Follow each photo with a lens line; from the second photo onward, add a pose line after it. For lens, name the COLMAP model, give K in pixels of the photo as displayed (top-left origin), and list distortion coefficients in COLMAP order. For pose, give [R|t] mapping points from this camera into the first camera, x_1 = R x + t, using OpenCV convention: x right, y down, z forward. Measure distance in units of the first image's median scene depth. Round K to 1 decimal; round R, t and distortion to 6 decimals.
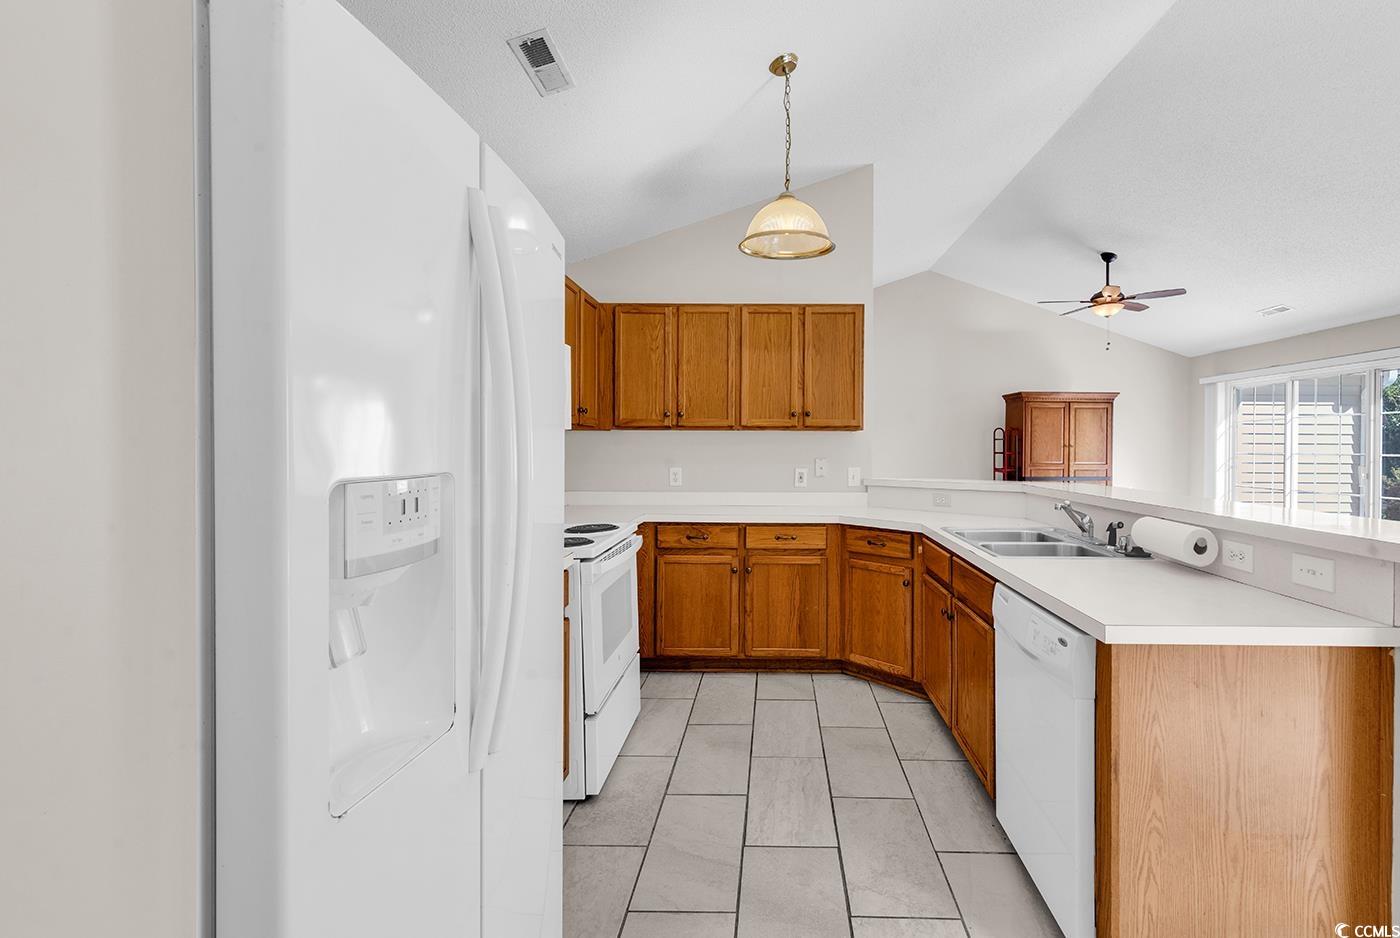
lens RADIAL K [[654.9, 0, 738.8], [0, 654.9, 448.9], [0, 0, 1]] dist [0.003854, 0.000389]
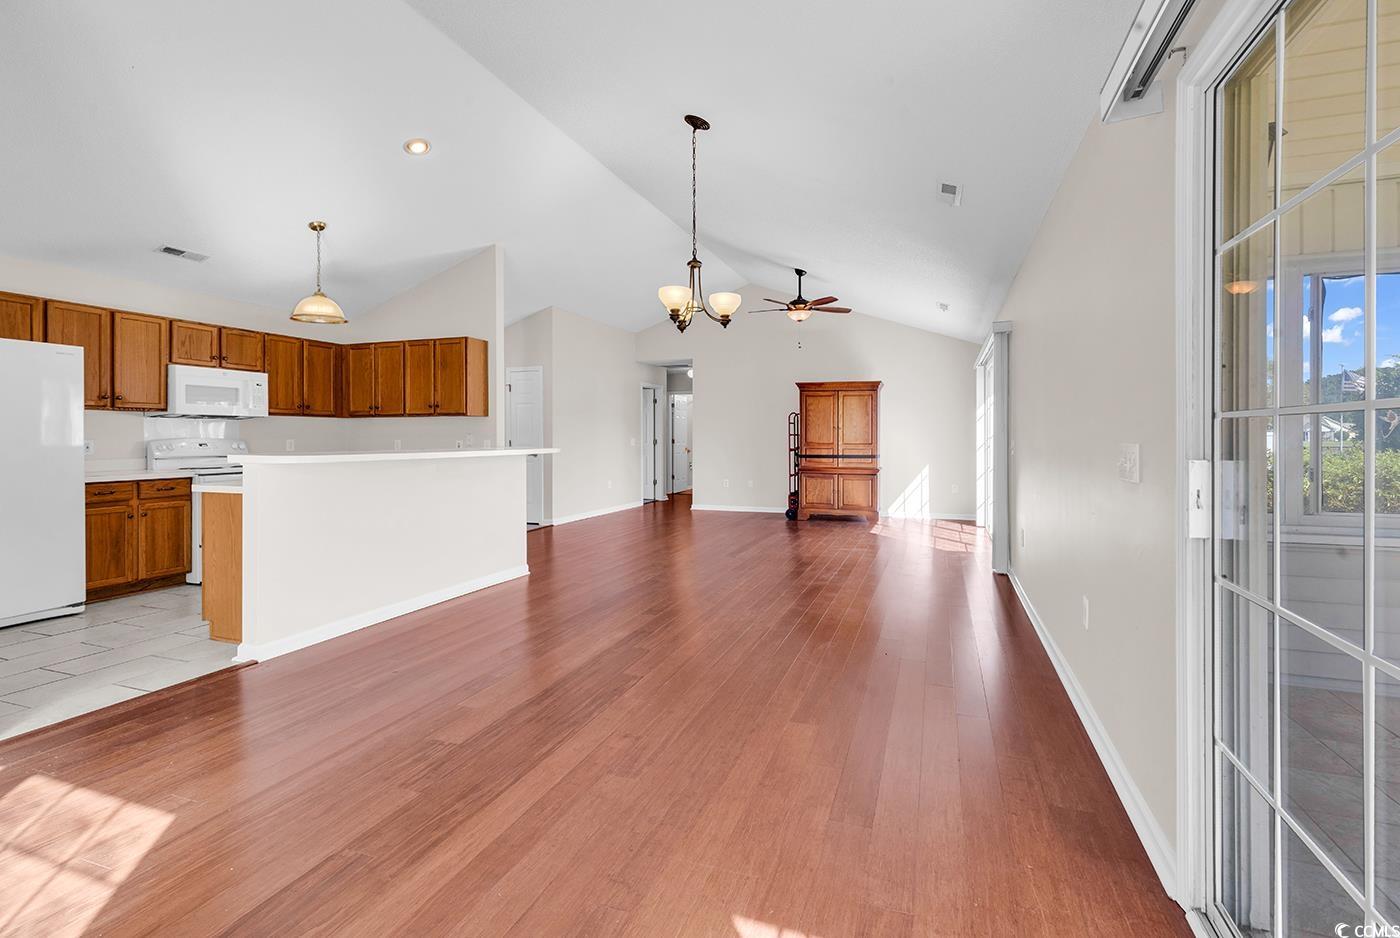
lens RADIAL K [[639.8, 0, 705.7], [0, 639.8, 439.4], [0, 0, 1]] dist [0.011439, 0.000363]
pose [[0.943561, -0.002681, -0.331189, 1.260285], [0.001644, 0.999993, -0.003409, 0.036201], [0.331196, 0.002672, 0.943558, -0.281710]]
